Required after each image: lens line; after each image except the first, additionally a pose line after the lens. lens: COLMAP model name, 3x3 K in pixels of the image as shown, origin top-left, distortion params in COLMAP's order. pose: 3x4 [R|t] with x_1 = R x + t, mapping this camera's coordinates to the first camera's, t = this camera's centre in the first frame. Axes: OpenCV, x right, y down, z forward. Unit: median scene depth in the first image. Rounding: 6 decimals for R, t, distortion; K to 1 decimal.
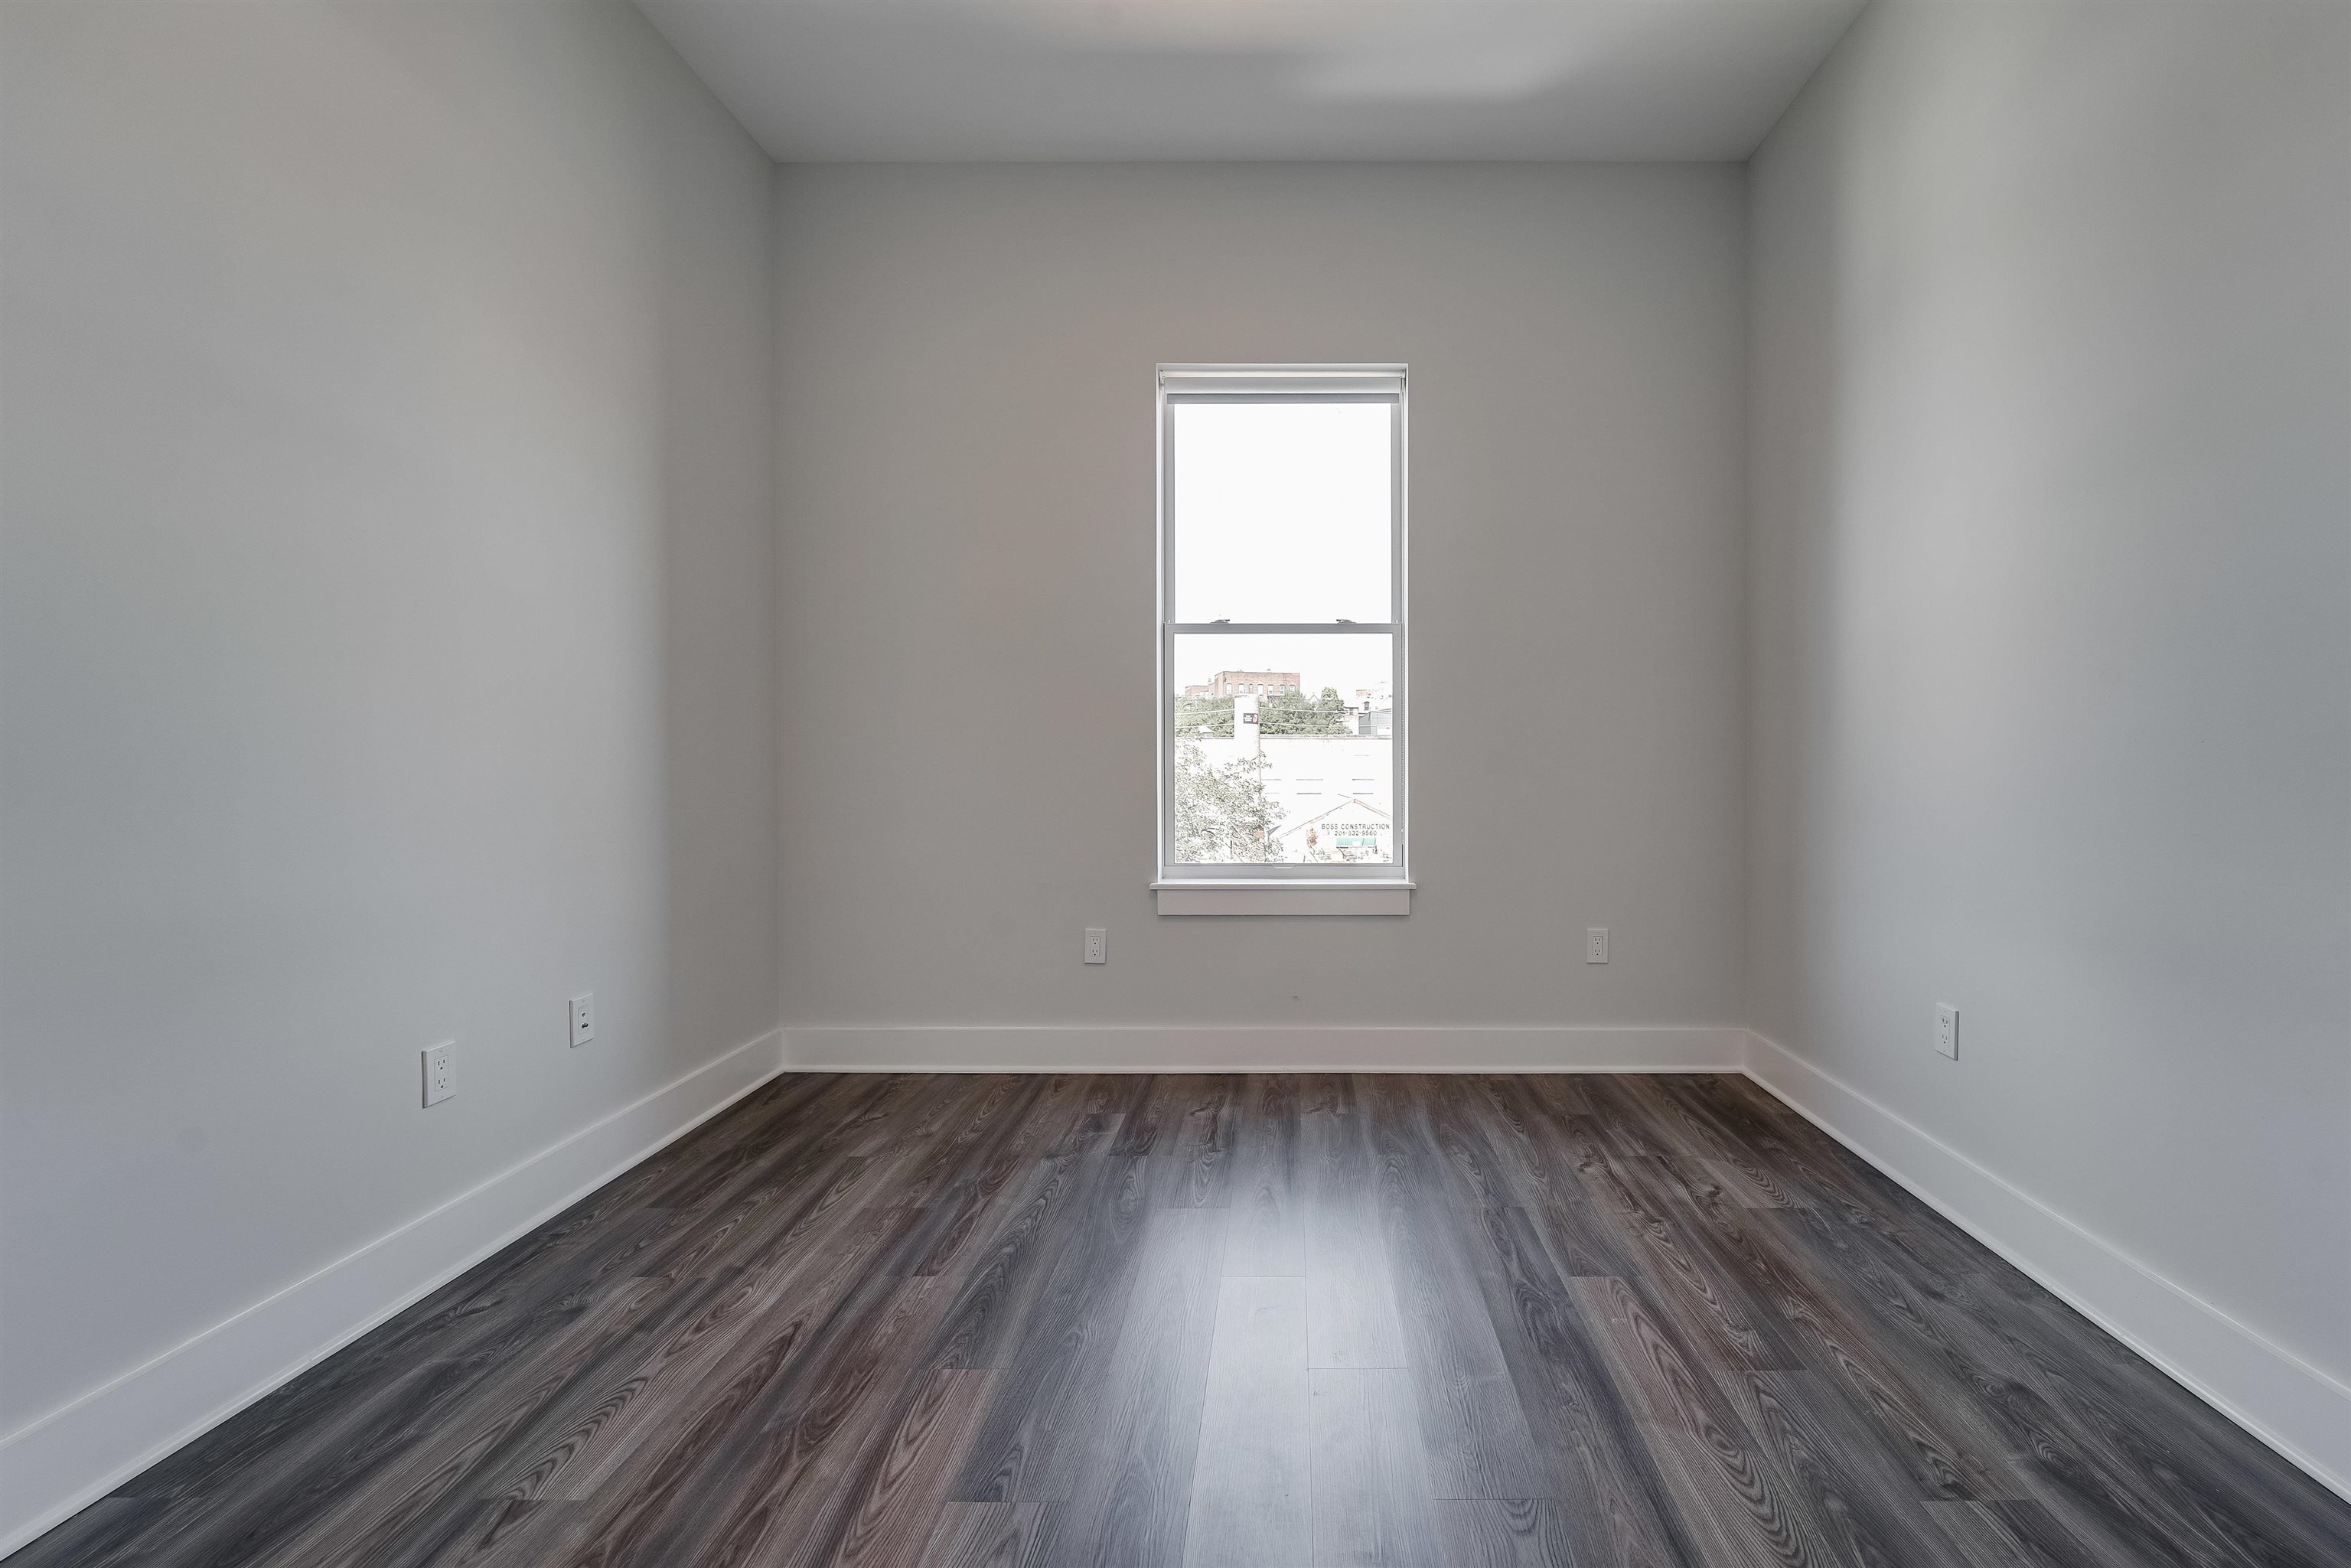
lens RADIAL K [[956.0, 0, 1291.2], [0, 956.0, 767.5], [0, 0, 1]] dist [-0.006737, -0.000386]
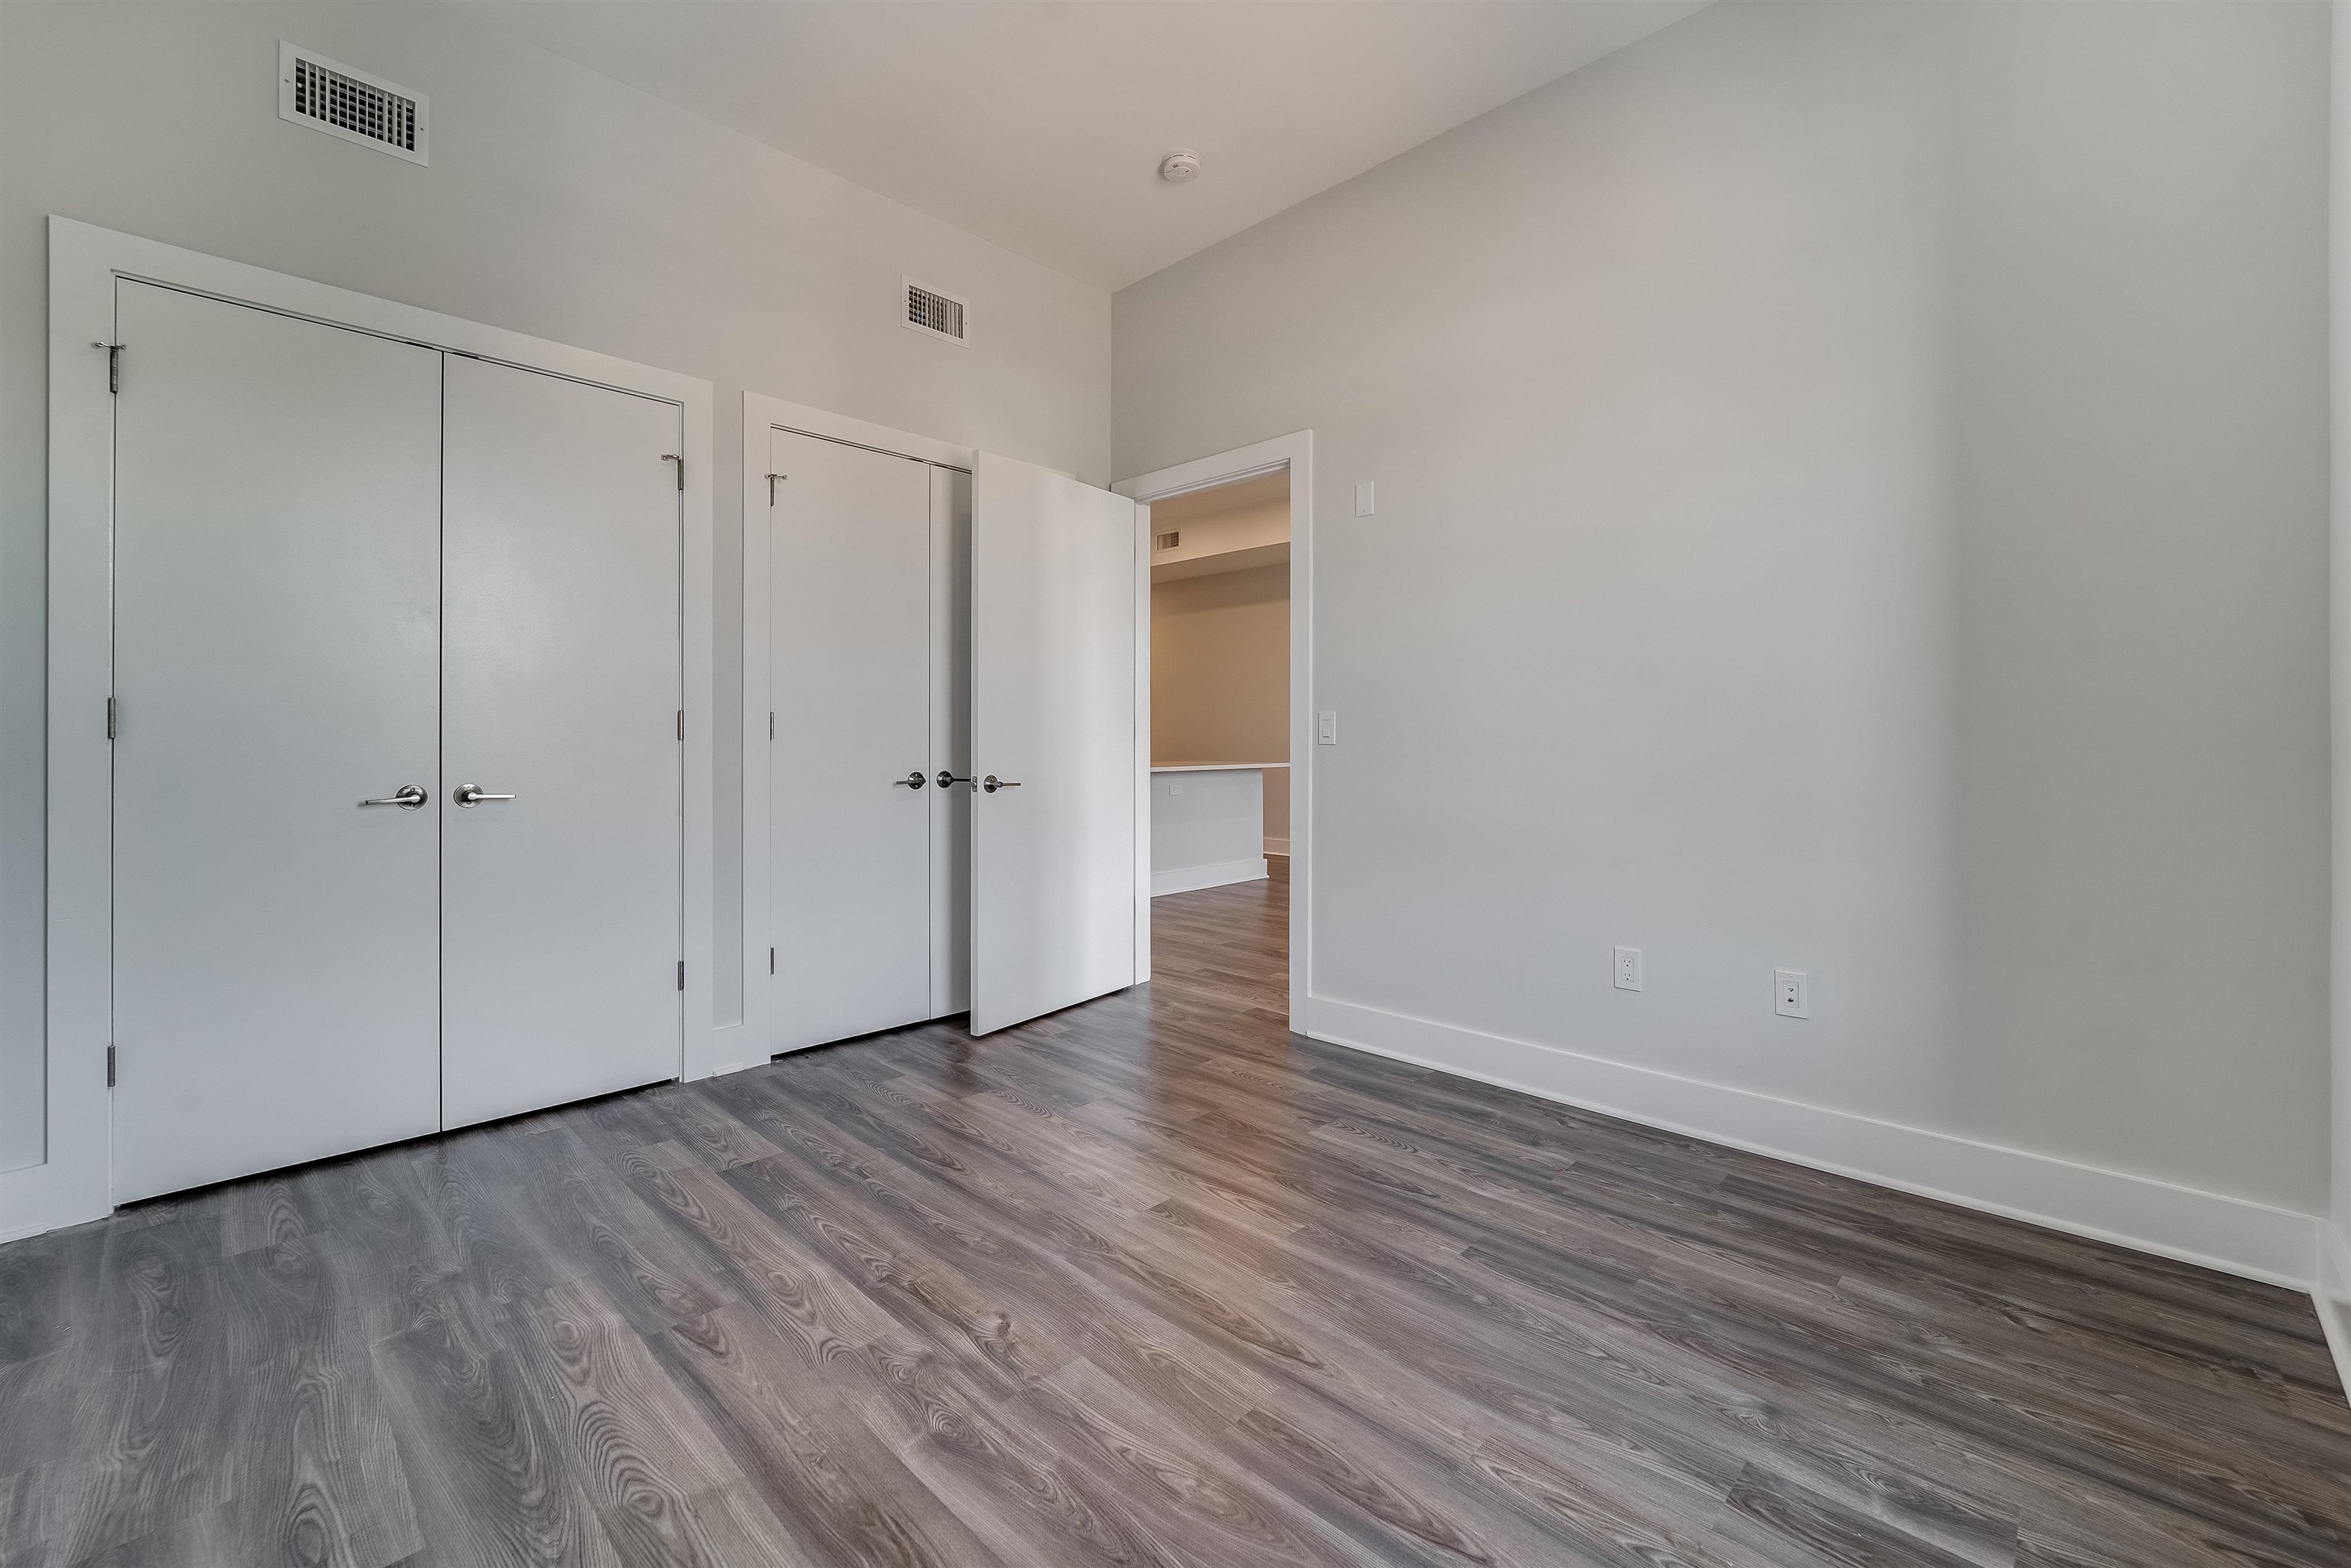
lens RADIAL K [[956.0, 0, 1182.5], [0, 956.0, 765.3], [0, 0, 1]] dist [-0.006737, -0.000386]
pose [[-0.687333, 0.019298, -0.726086, 0.416125], [-0.011157, 0.999249, 0.037120, -0.014967], [0.726256, 0.033615, -0.686601, 1.100628]]
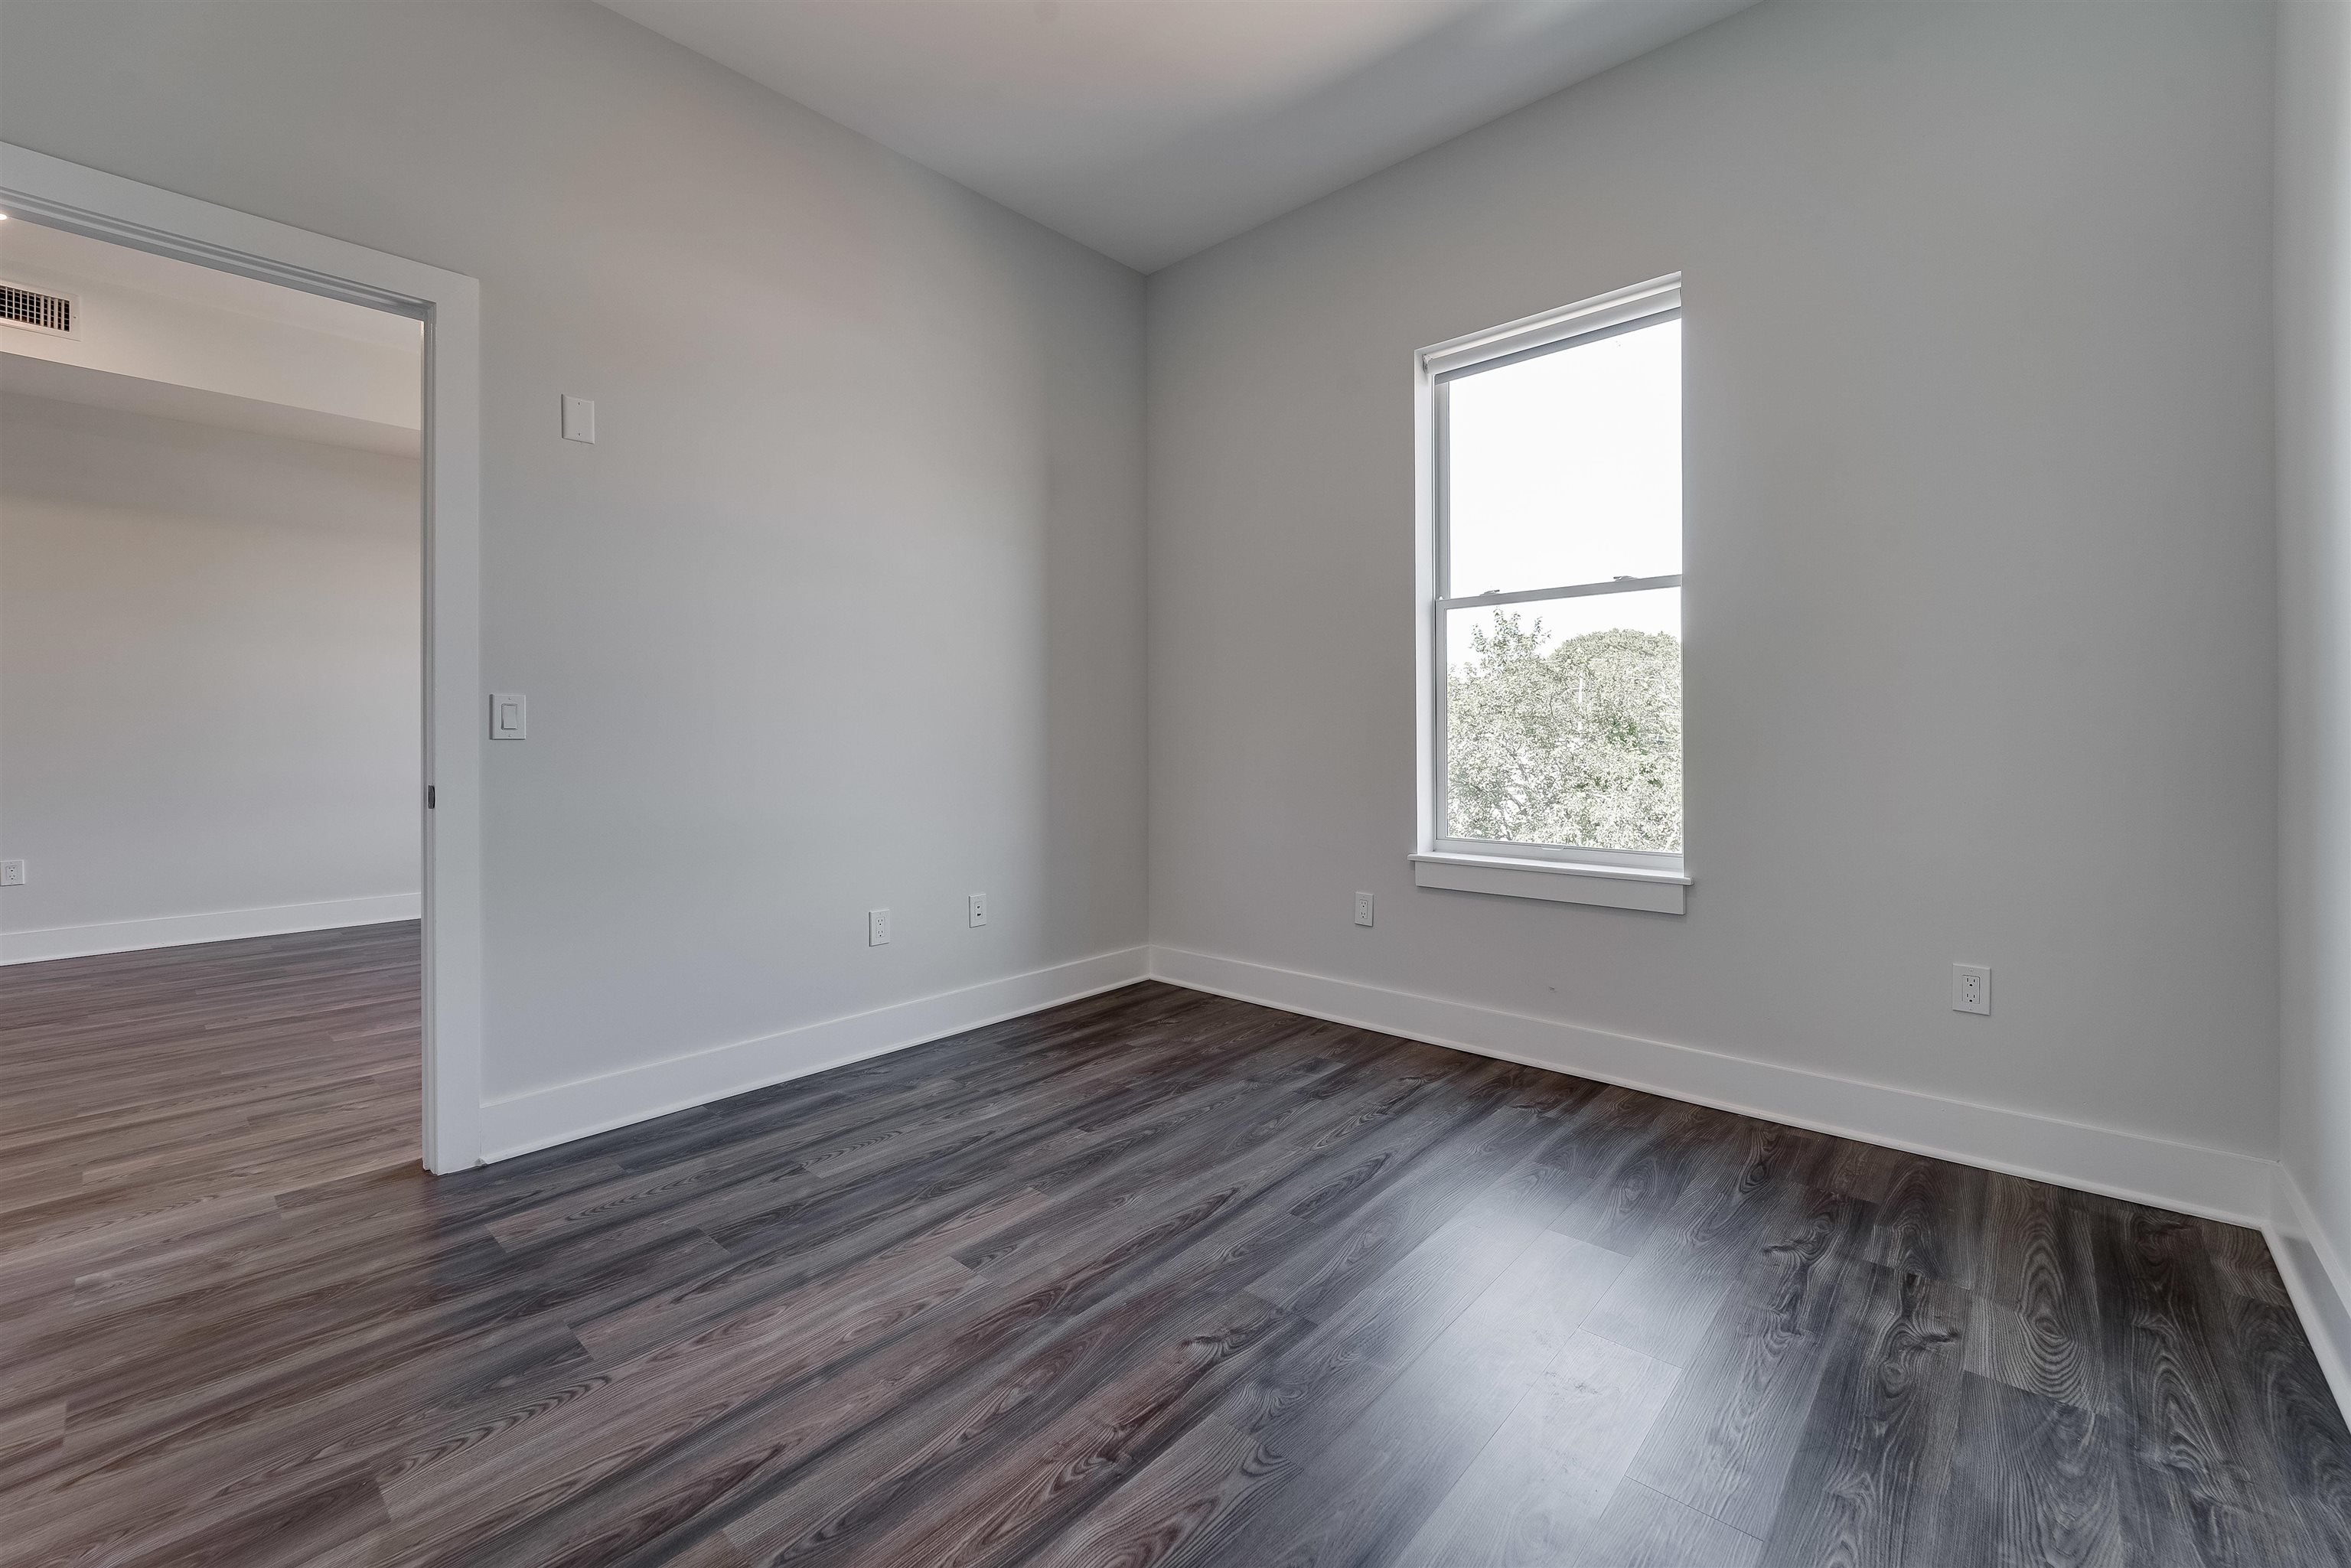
lens RADIAL K [[956.0, 0, 1190.1], [0, 956.0, 737.9], [0, 0, 1]] dist [-0.006737, -0.000386]
pose [[0.751985, -0.003065, -0.659173, 0.436280], [-0.005873, 0.999918, -0.011348, 0.011143], [0.659154, 0.012405, 0.751905, 0.086442]]
